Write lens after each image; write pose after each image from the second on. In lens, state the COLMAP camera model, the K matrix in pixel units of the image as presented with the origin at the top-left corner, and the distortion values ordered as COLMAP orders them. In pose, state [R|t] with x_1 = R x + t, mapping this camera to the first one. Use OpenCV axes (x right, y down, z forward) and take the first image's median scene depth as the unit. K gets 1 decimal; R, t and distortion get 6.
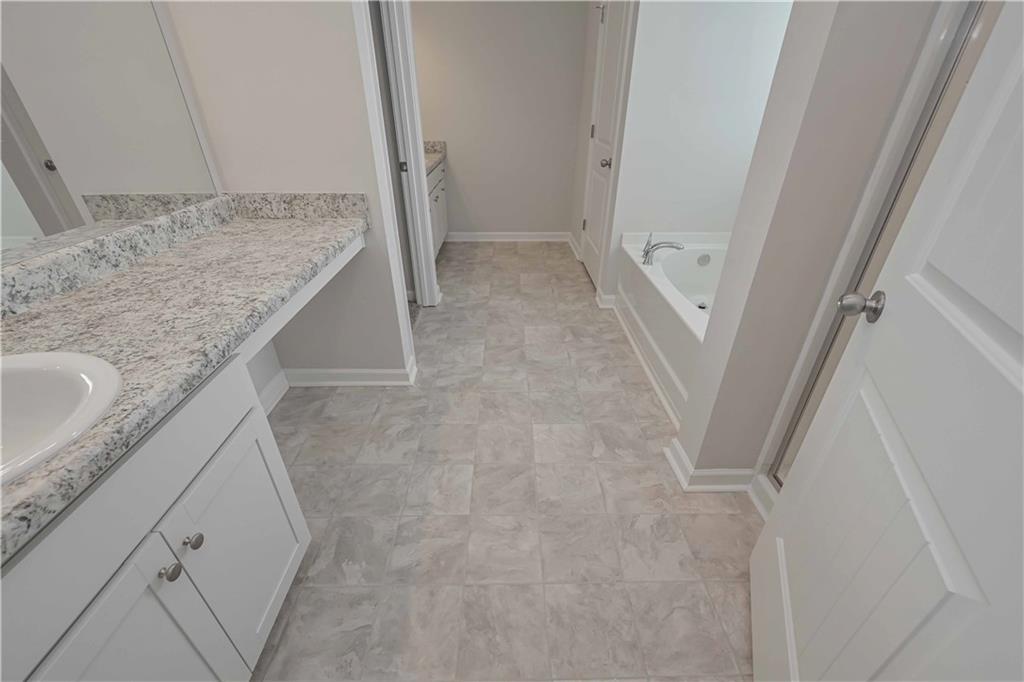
lens RADIAL K [[408.0, 0, 519.6], [0, 408.0, 340.1], [0, 0, 1]] dist [0.000368, 0.000621]
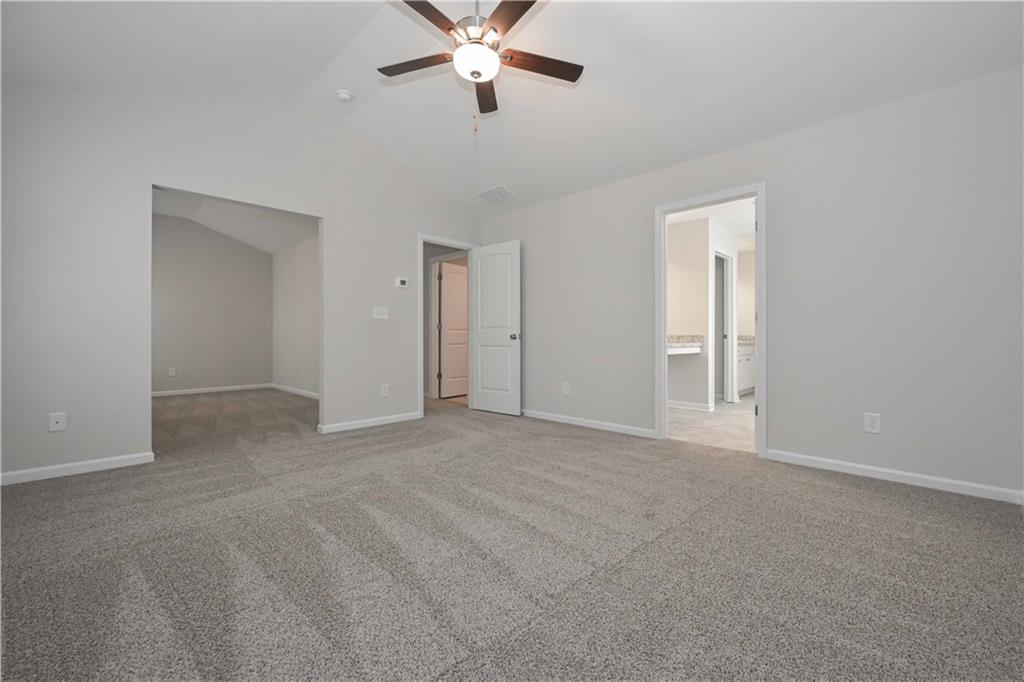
lens RADIAL K [[408.0, 0, 510.9], [0, 408.0, 336.6], [0, 0, 1]] dist [0.000368, 0.000621]
pose [[0.689049, -0.006585, -0.724685, 0.657861], [-0.344419, 0.876840, -0.335450, 0.913842], [0.637641, 0.480737, 0.601918, -1.372293]]
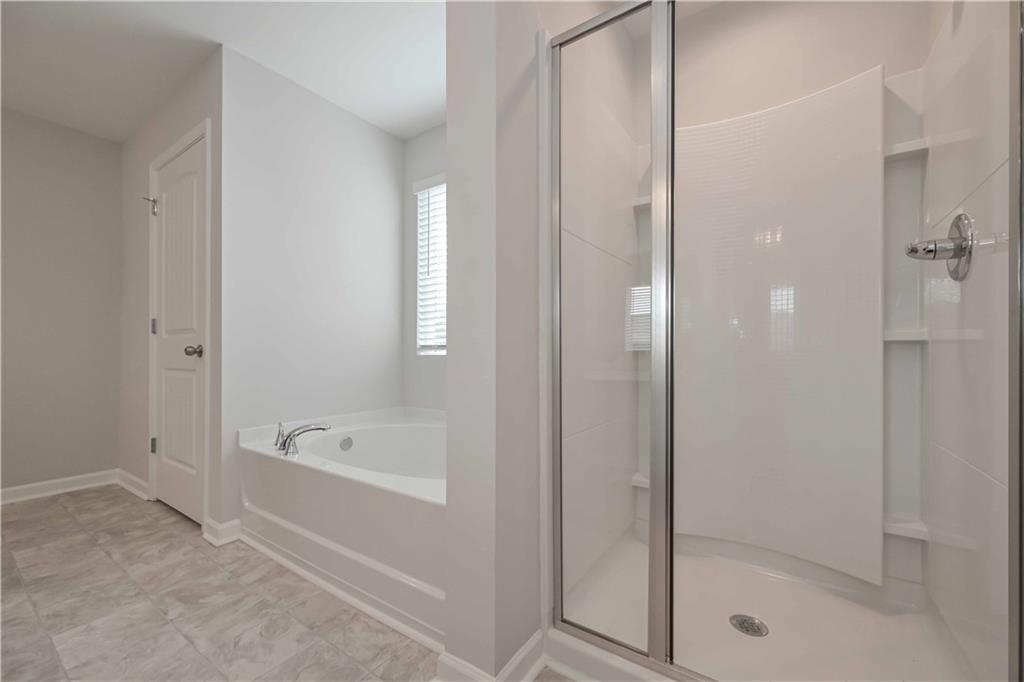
lens RADIAL K [[408.0, 0, 519.4], [0, 408.0, 344.6], [0, 0, 1]] dist [0.000368, 0.000621]
pose [[0.595375, -0.008945, 0.803398, -0.062723], [0.396671, 0.872845, -0.284243, 0.029910], [-0.698699, 0.487916, 0.523218, 0.244407]]
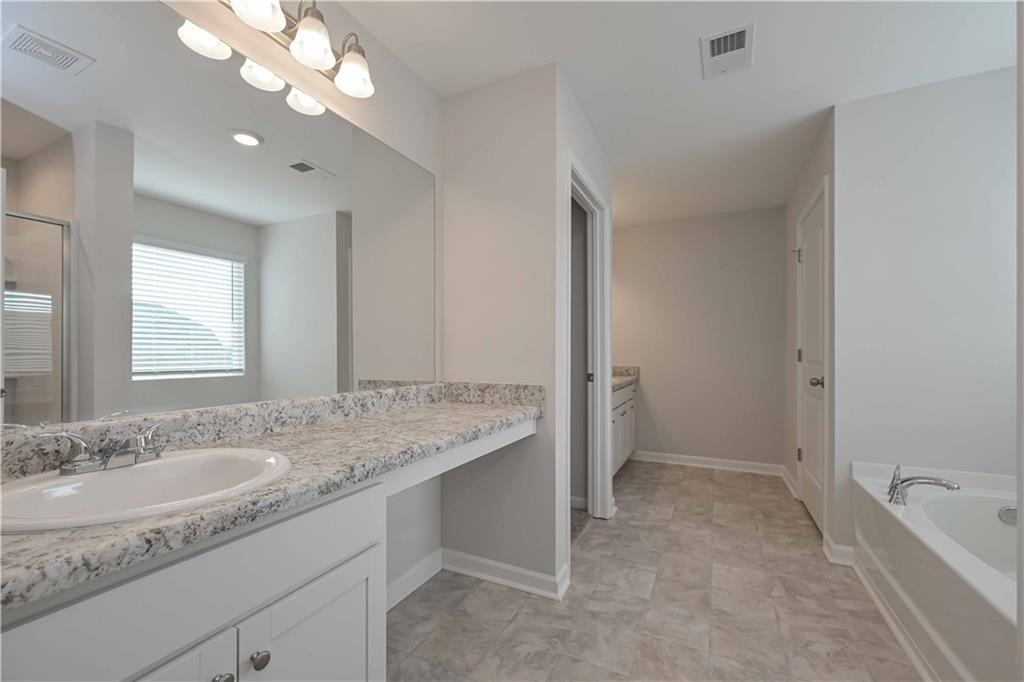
lens RADIAL K [[408.0, 0, 523.6], [0, 408.0, 352.7], [0, 0, 1]] dist [0.000368, 0.000621]
pose [[0.896287, -0.011253, -0.443331, 0.053299], [-0.208361, 0.871783, -0.443374, 0.052697], [0.391478, 0.489763, 0.779023, 0.050390]]
